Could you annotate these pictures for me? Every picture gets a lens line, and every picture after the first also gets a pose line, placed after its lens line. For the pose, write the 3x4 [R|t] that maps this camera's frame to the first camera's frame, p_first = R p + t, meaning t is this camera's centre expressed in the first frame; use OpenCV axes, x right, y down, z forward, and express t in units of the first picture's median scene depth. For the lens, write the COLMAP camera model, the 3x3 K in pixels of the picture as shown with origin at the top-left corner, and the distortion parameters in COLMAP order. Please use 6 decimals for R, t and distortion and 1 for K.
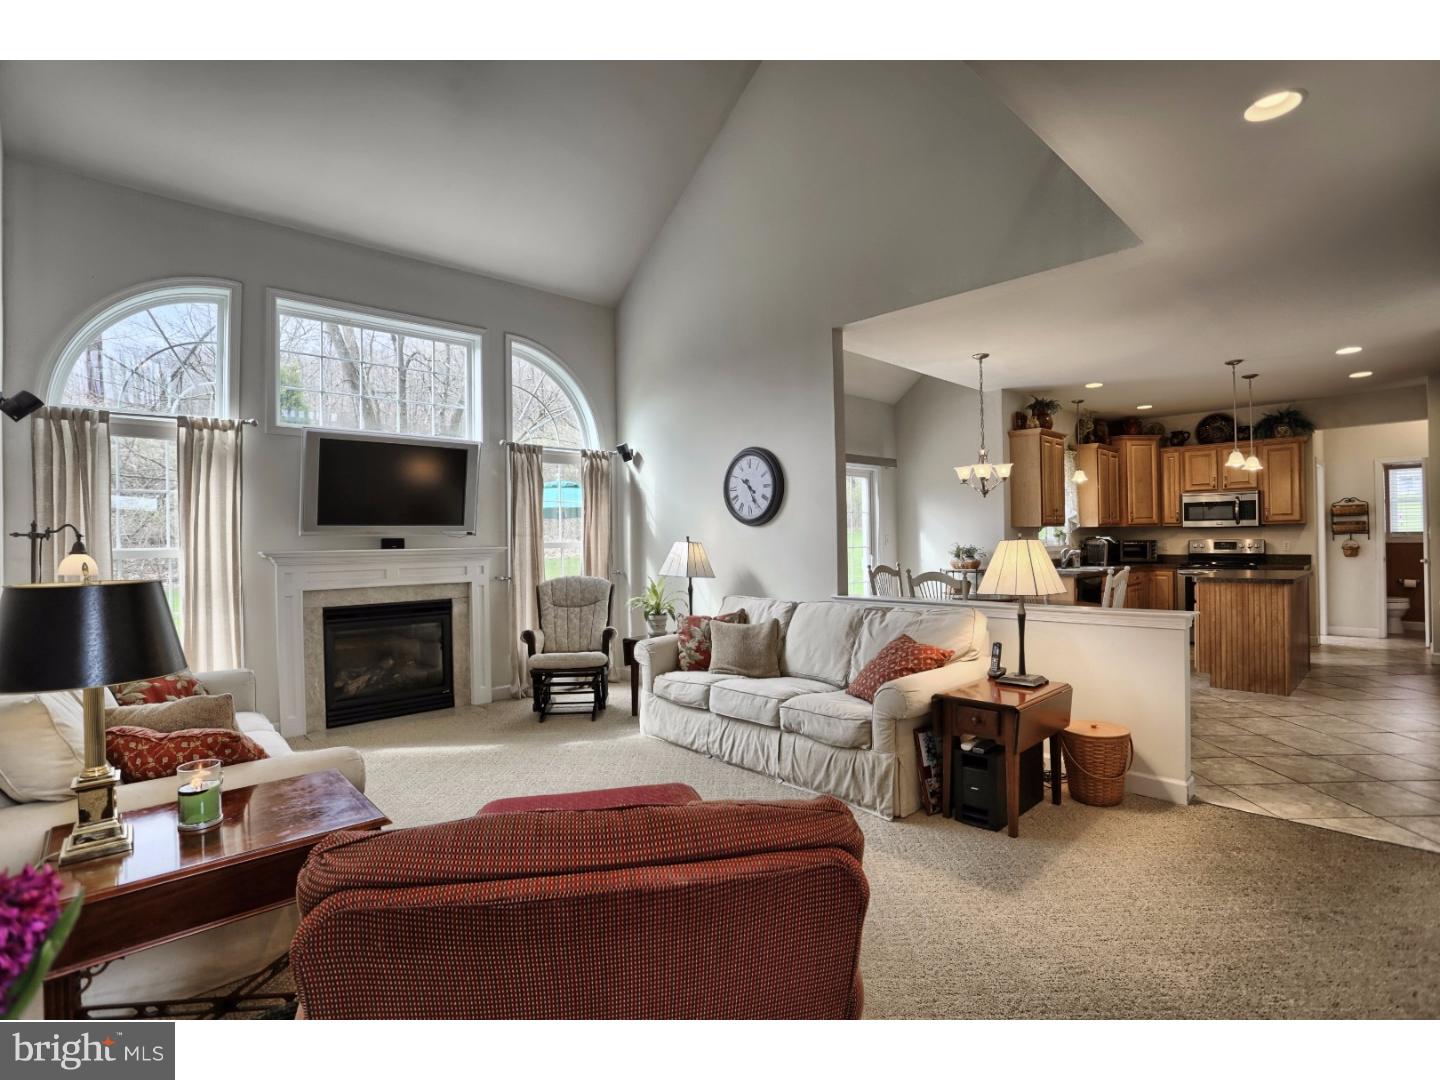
lens RADIAL K [[695.9, 0, 715.5], [0, 695.9, 534.7], [0, 0, 1]] dist [-0.064597, 0.024474]
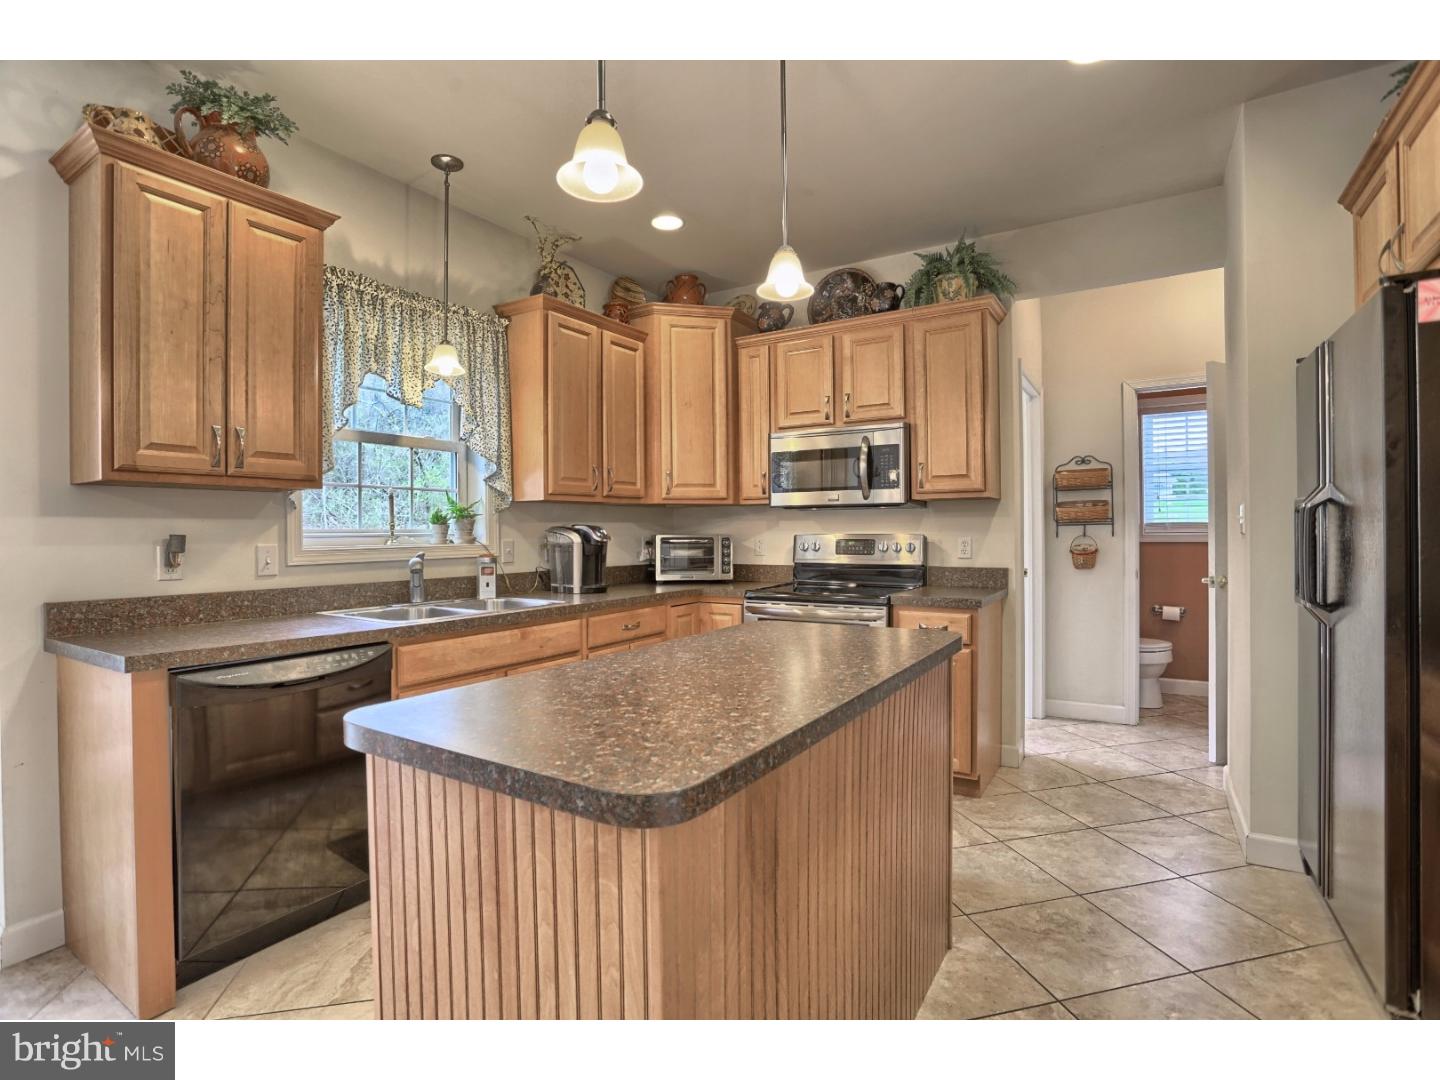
lens RADIAL K [[695.9, 0, 715.5], [0, 695.9, 534.7], [0, 0, 1]] dist [-0.064597, 0.024474]
pose [[0.968765, 0.005453, 0.247922, 0.282696], [-0.007478, 0.999946, 0.007228, 0.002650], [-0.247869, -0.008856, 0.968753, 0.290918]]
